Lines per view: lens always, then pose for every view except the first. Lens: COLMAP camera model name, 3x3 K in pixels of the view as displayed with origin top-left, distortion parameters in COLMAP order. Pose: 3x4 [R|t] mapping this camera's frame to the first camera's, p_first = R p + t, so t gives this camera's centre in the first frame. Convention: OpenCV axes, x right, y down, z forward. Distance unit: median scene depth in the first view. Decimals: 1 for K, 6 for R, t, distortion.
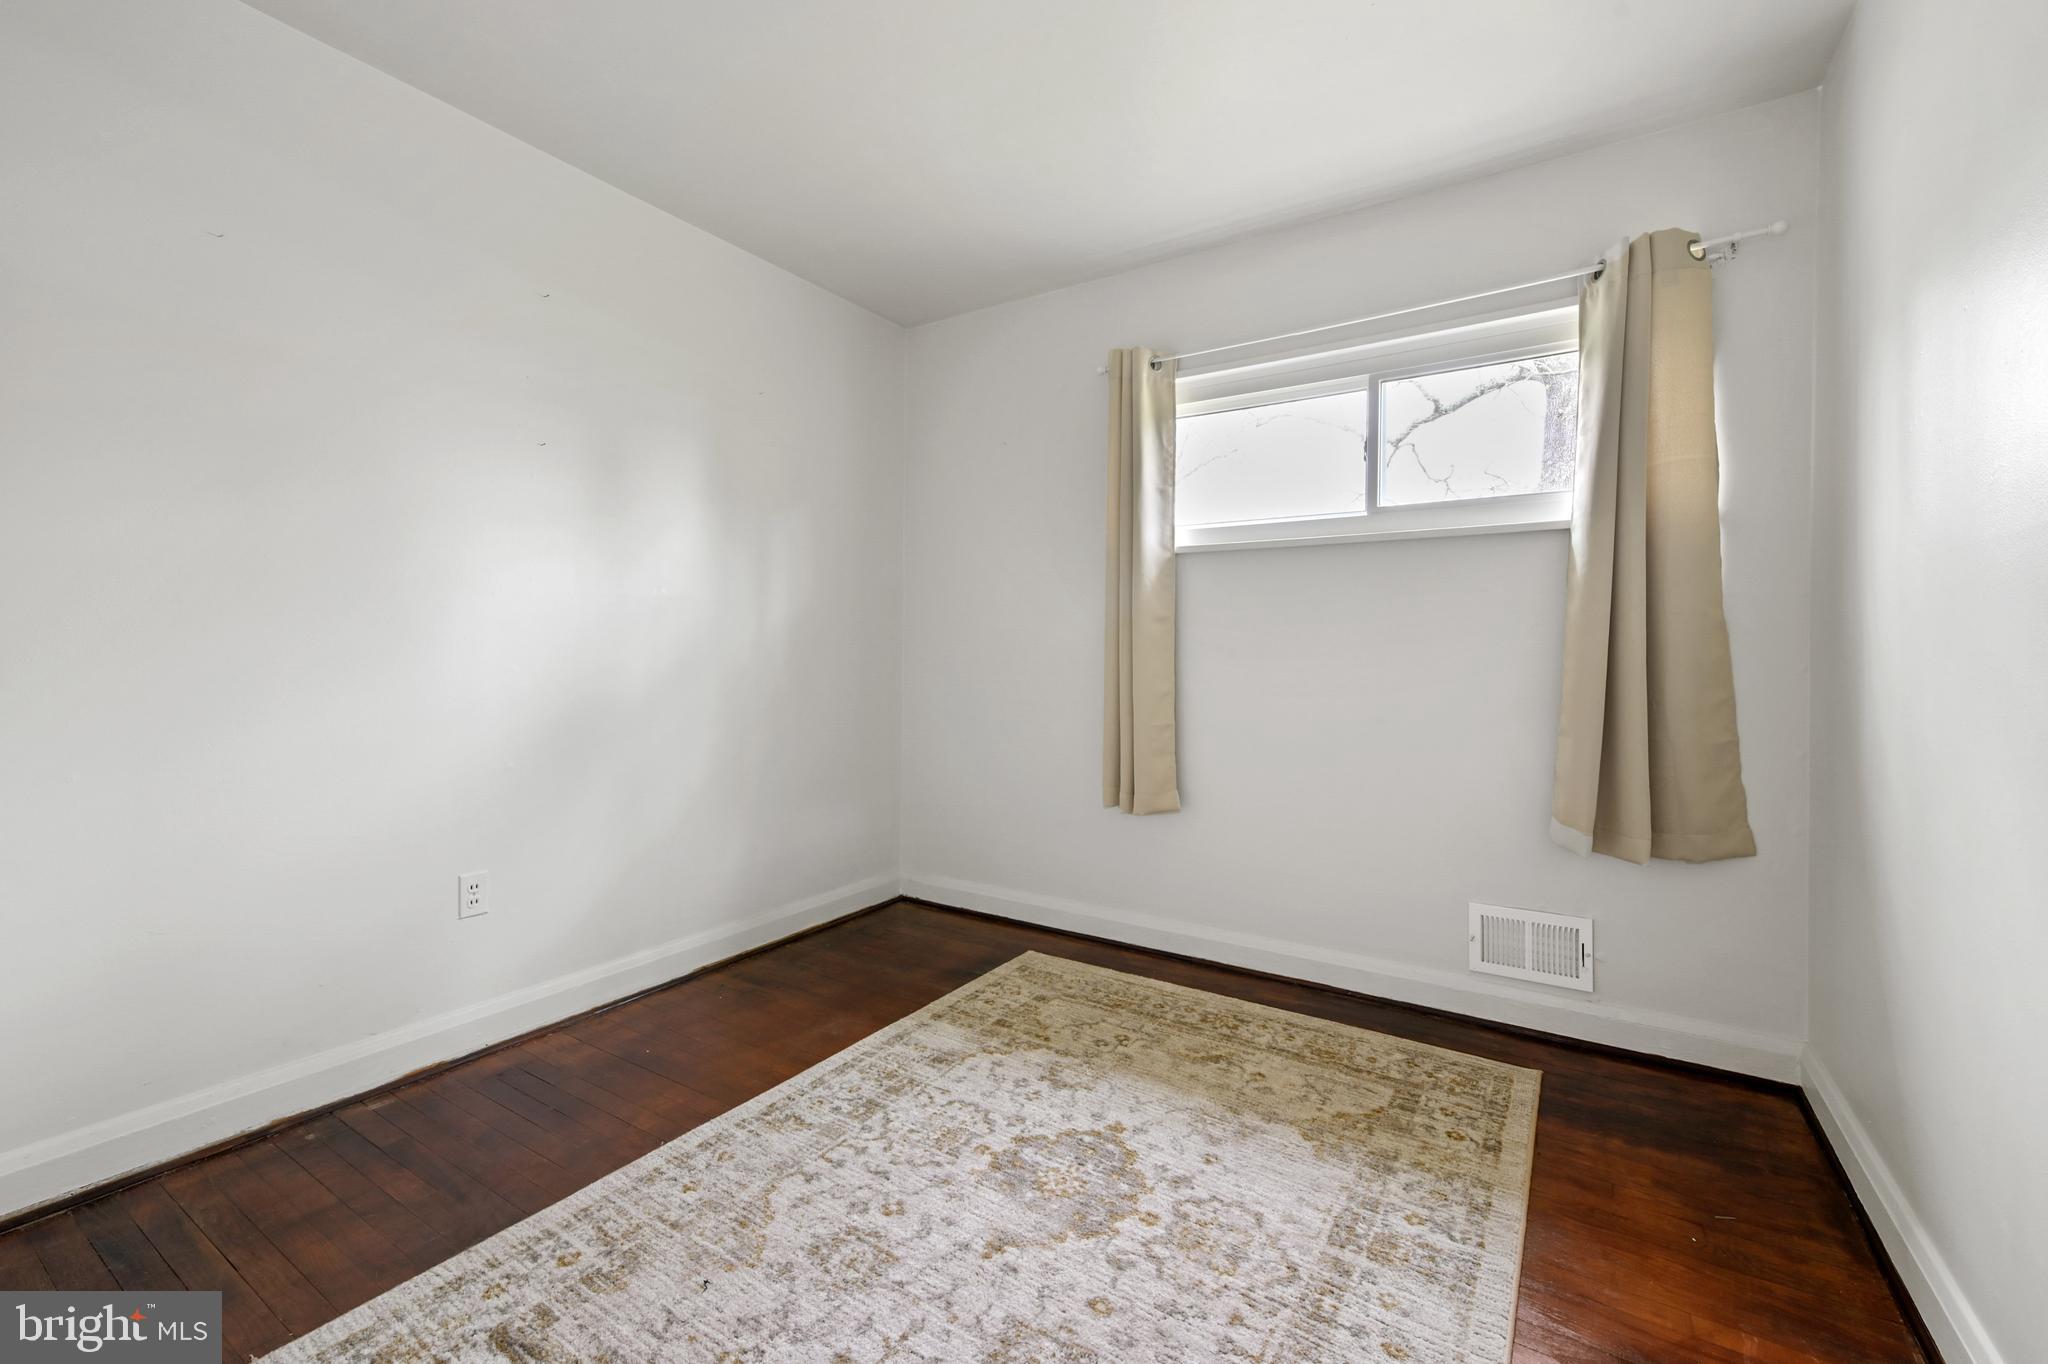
lens RADIAL K [[864.8, 0, 1058.0], [0, 864.8, 654.8], [0, 0, 1]] dist [0.008417, 0.000266]
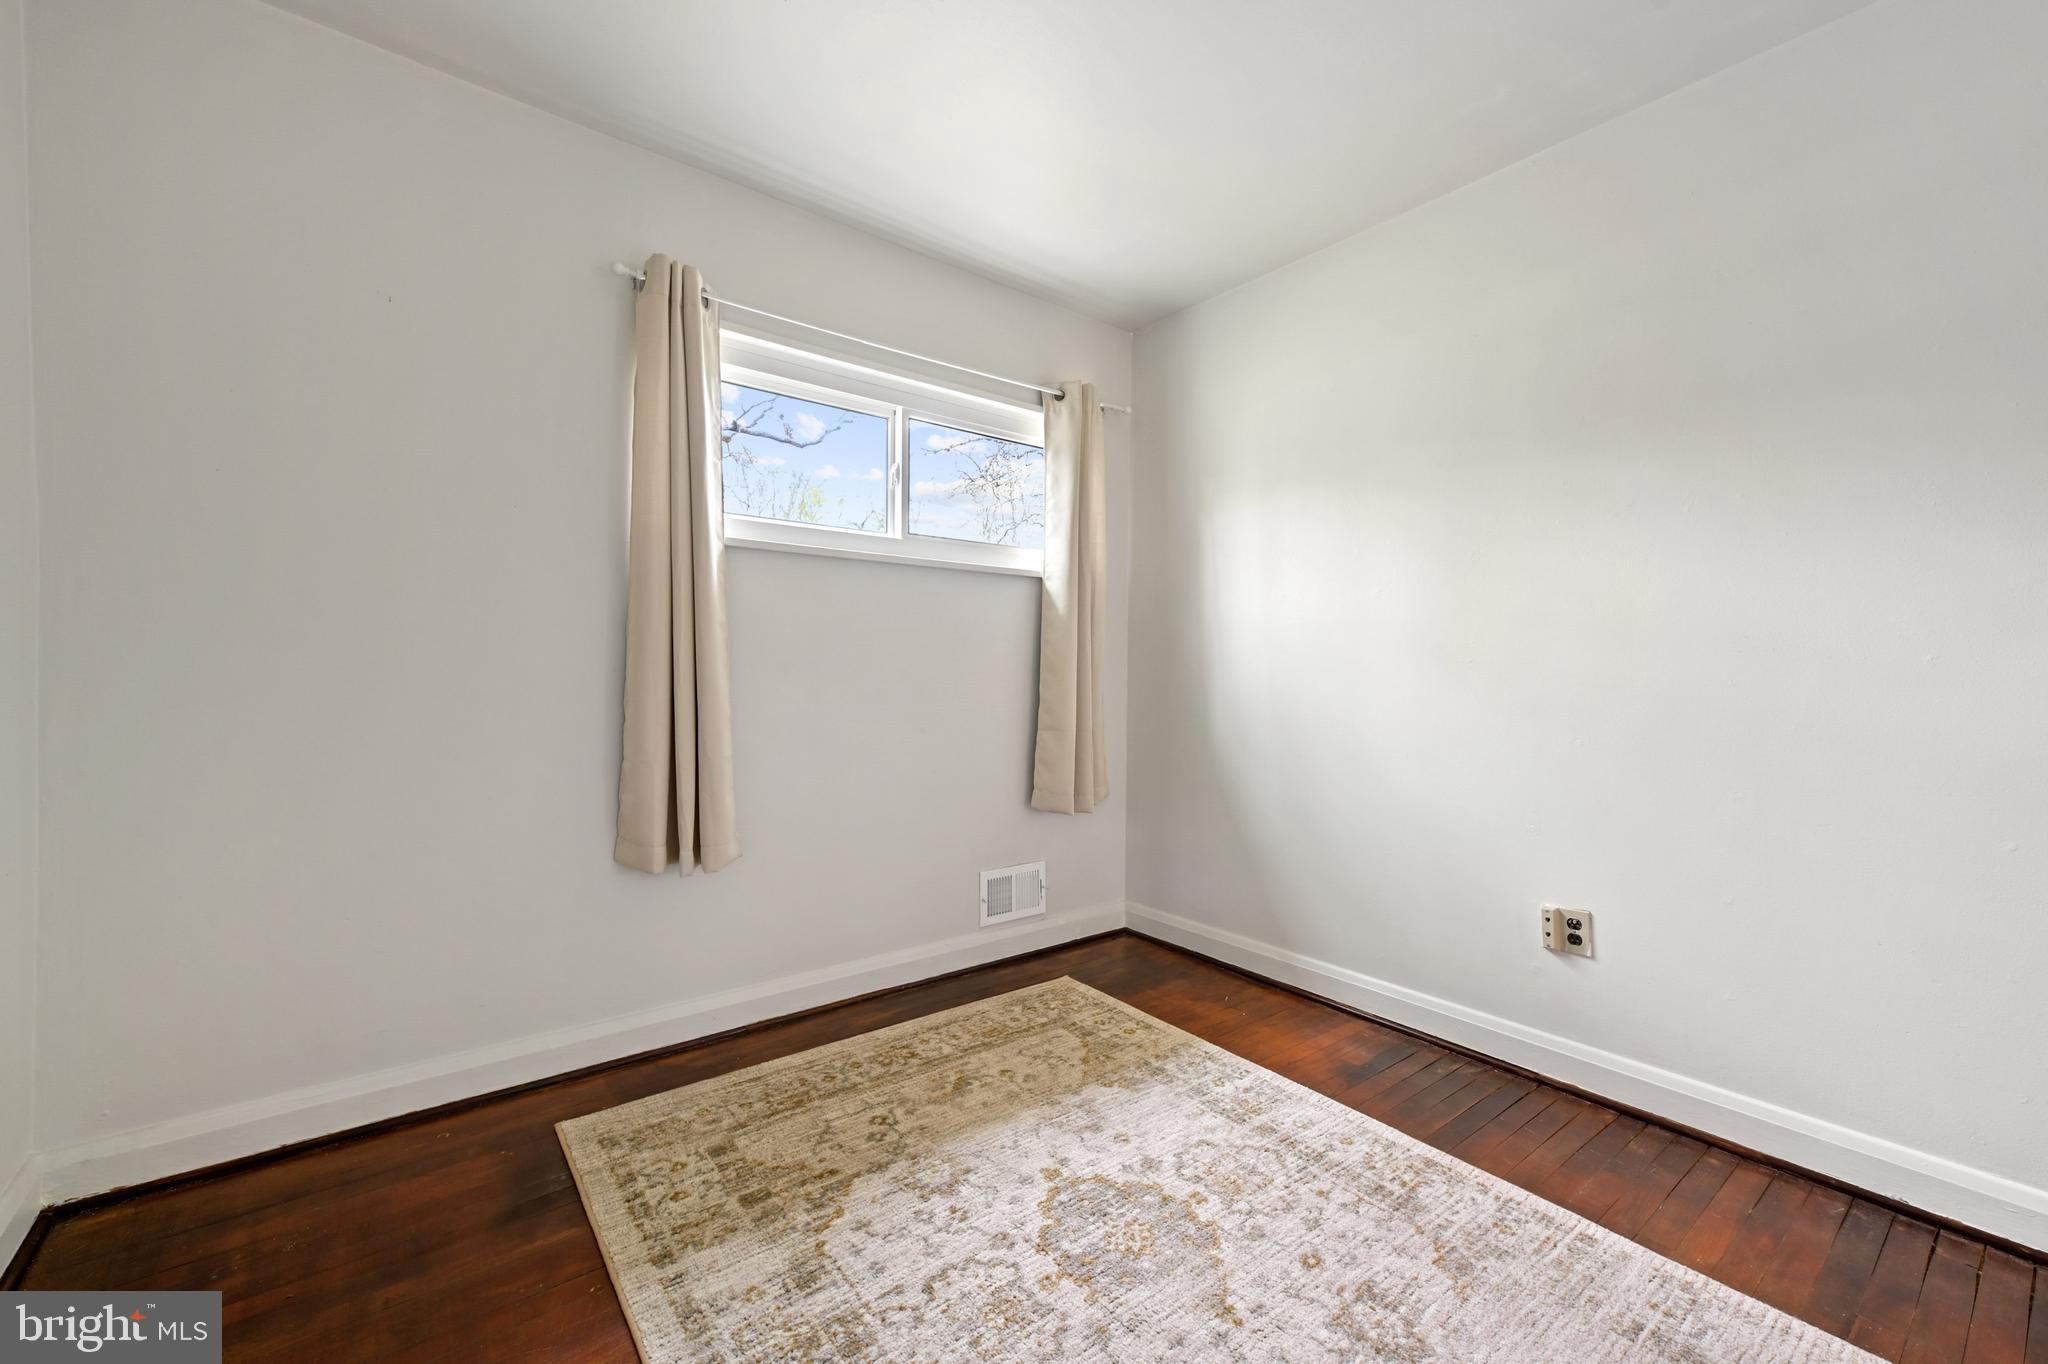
lens RADIAL K [[812.8, 0, 1031.0], [0, 812.8, 685.1], [0, 0, 1]] dist [0.013904, 0.000032]
pose [[0.337083, -0.017574, 0.941311, -0.662776], [-0.008317, 0.999731, 0.021643, -0.005248], [-0.941438, -0.015125, 0.336846, 0.629579]]
